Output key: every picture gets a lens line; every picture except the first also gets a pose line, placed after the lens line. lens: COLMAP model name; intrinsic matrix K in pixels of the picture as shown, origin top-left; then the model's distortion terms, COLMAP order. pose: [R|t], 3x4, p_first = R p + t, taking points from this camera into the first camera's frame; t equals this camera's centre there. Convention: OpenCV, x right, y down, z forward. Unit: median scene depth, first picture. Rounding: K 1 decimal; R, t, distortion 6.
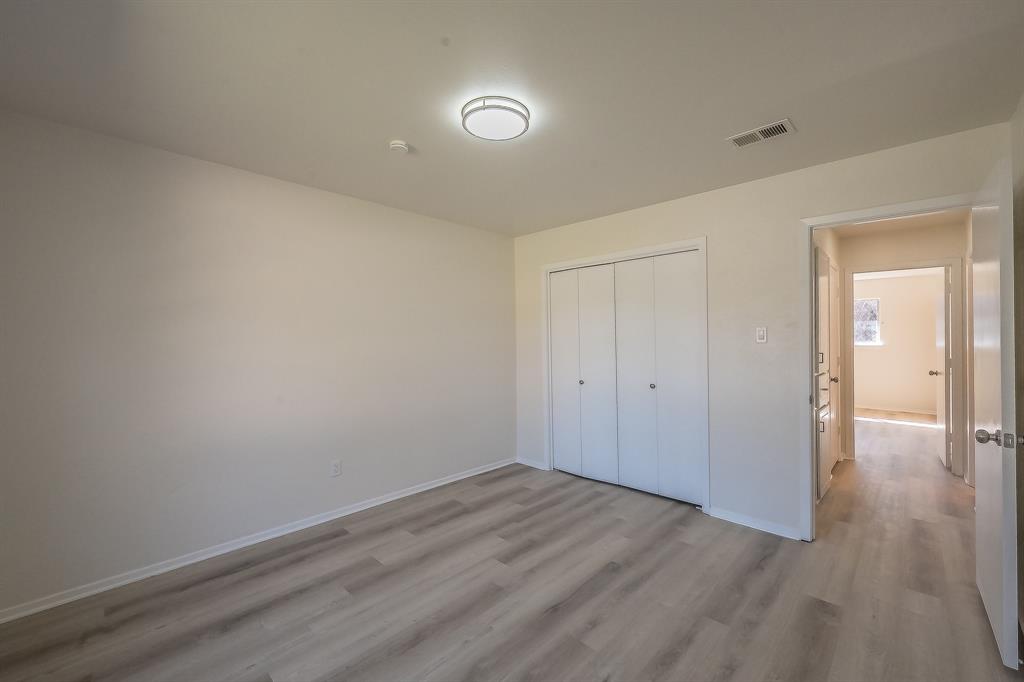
lens RADIAL K [[418.8, 0, 506.0], [0, 418.8, 327.0], [0, 0, 1]] dist [0.000685, 0.000049]
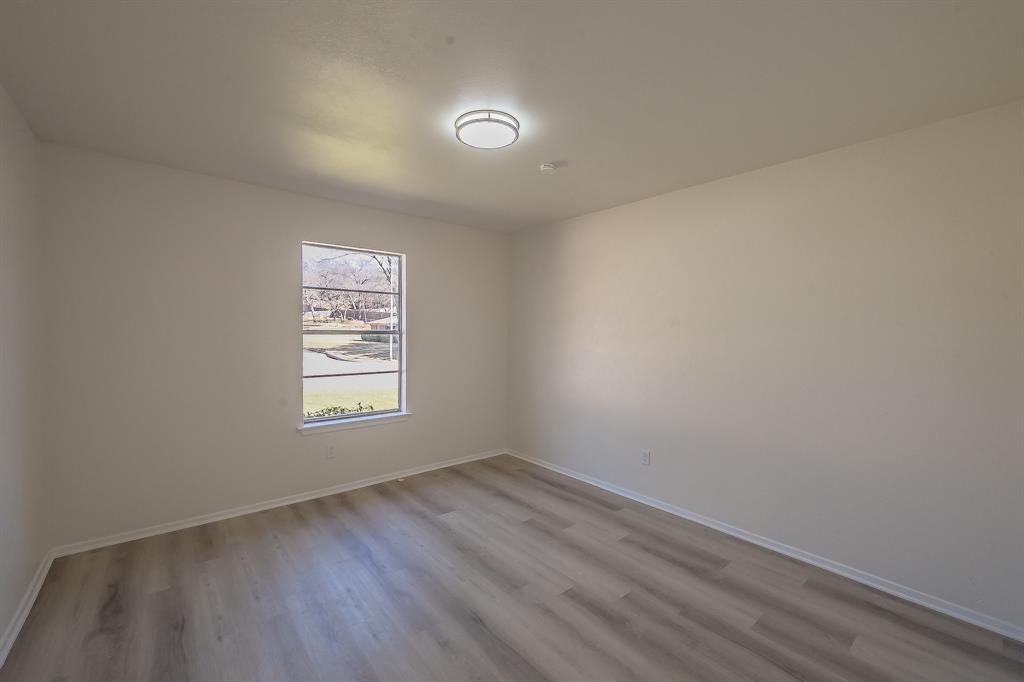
lens RADIAL K [[418.8, 0, 506.0], [0, 418.8, 327.0], [0, 0, 1]] dist [0.000685, 0.000049]
pose [[-0.107221, -0.008979, -0.994195, 0.887334], [0.018630, 0.999766, -0.011038, 0.018026], [0.994061, -0.019705, -0.107029, 0.990831]]
